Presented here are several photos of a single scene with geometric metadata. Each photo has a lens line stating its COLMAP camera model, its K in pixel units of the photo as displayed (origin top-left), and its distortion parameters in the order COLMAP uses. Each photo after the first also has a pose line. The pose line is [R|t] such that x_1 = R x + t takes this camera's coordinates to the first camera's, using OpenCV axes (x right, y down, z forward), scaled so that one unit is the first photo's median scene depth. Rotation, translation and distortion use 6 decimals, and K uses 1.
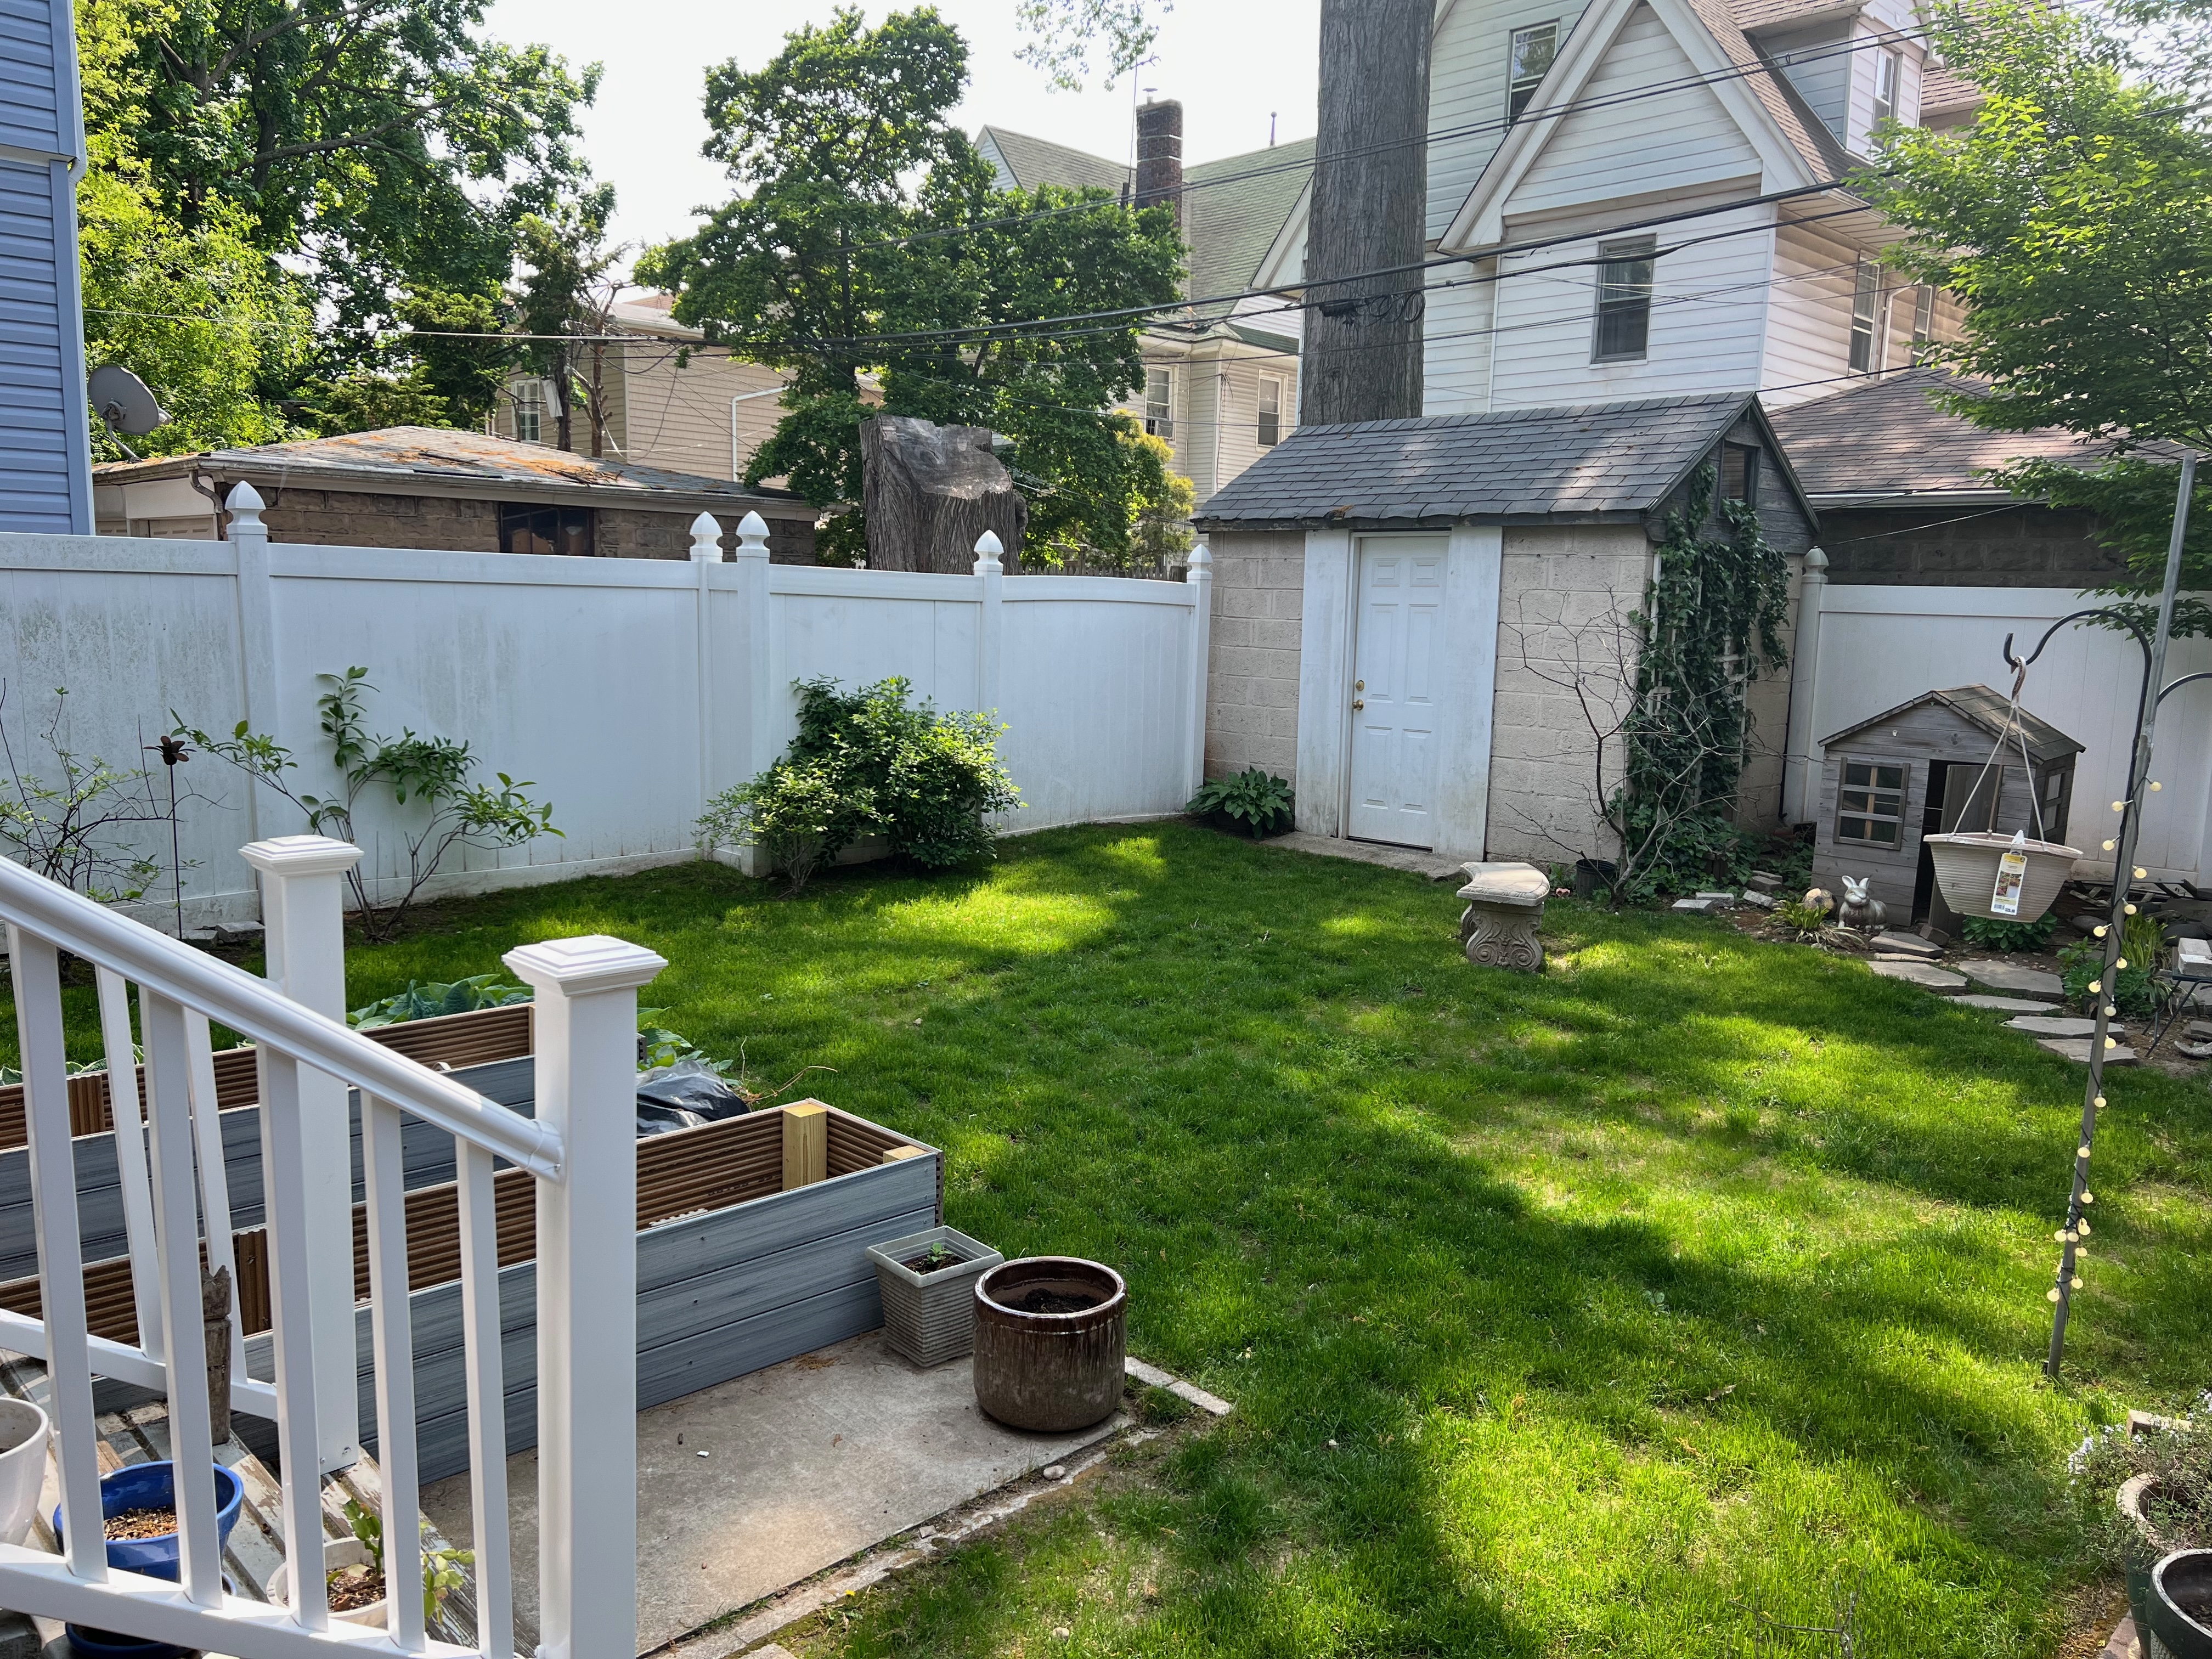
lens RADIAL K [[1655.4, 0, 1110.1], [0, 1655.4, 833.1], [0, 0, 1]] dist [0.043071, -0.044938]
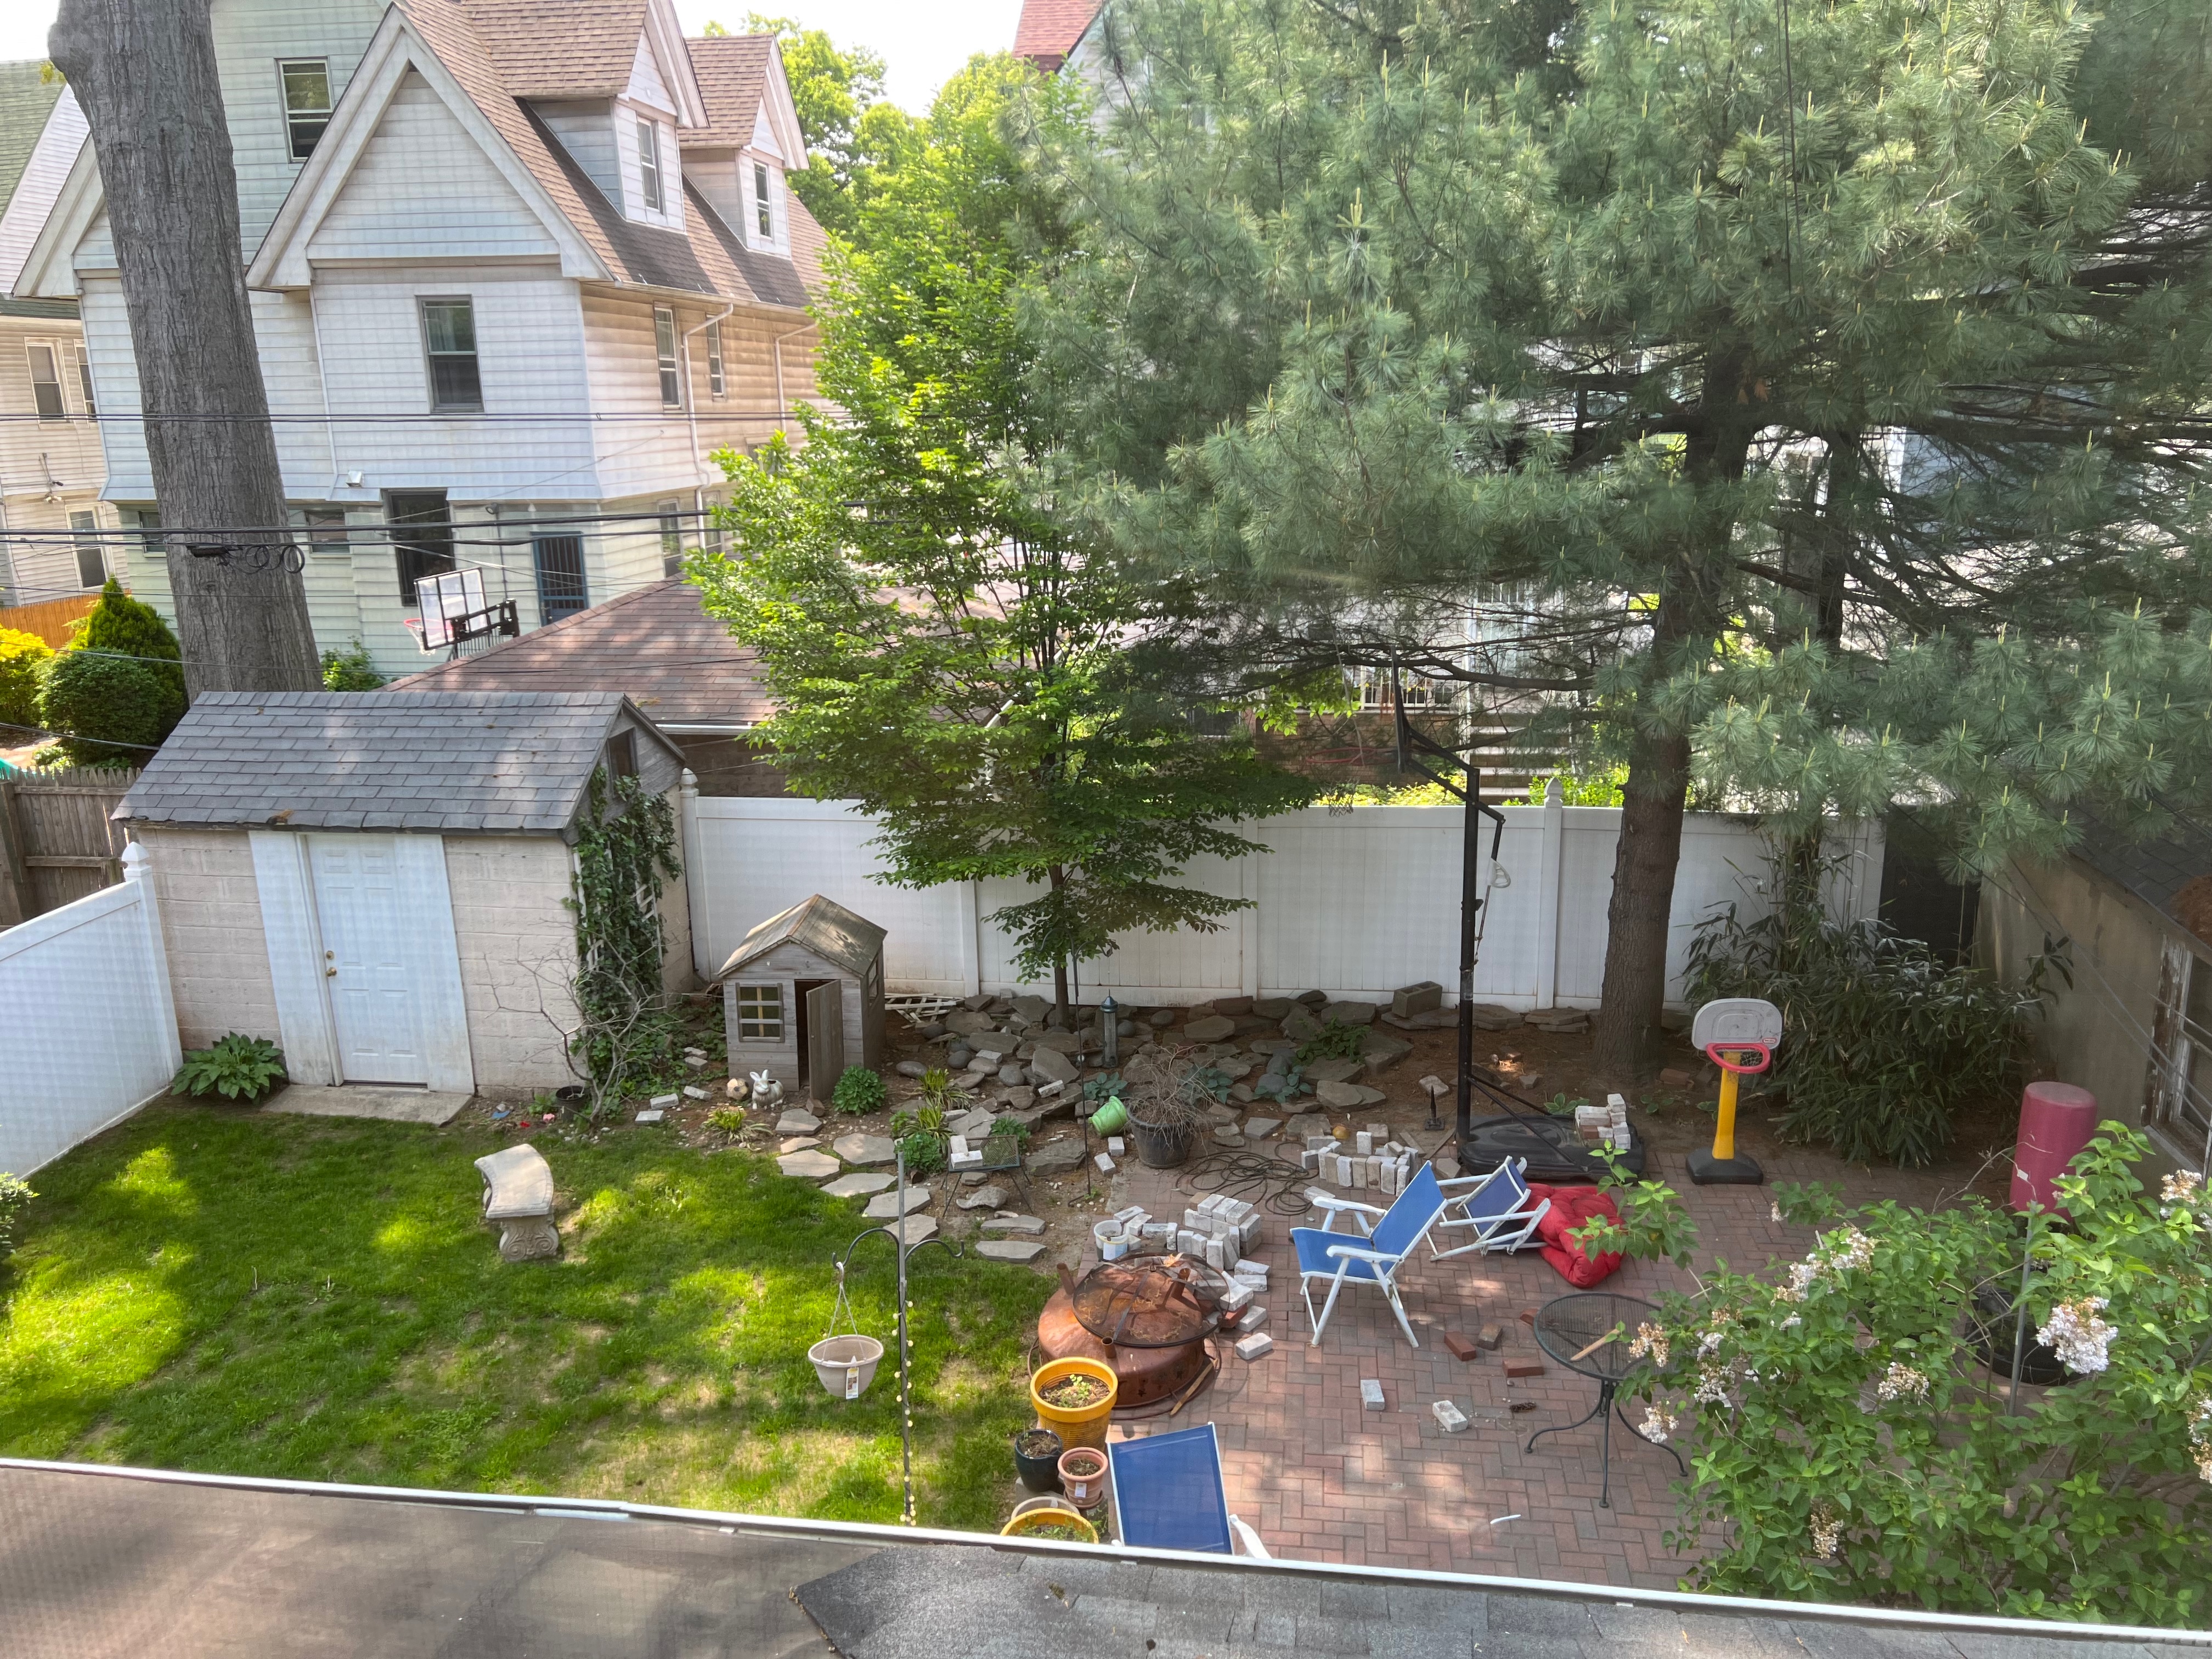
lens RADIAL K [[1655.4, 0, 1113.7], [0, 1655.4, 834.2], [0, 0, 1]] dist [0.043071, -0.044938]
pose [[0.788710, -0.200873, 0.581023, -0.073792], [0.125627, 0.977831, 0.167525, -0.296981], [-0.601793, -0.059136, 0.796460, -0.231441]]
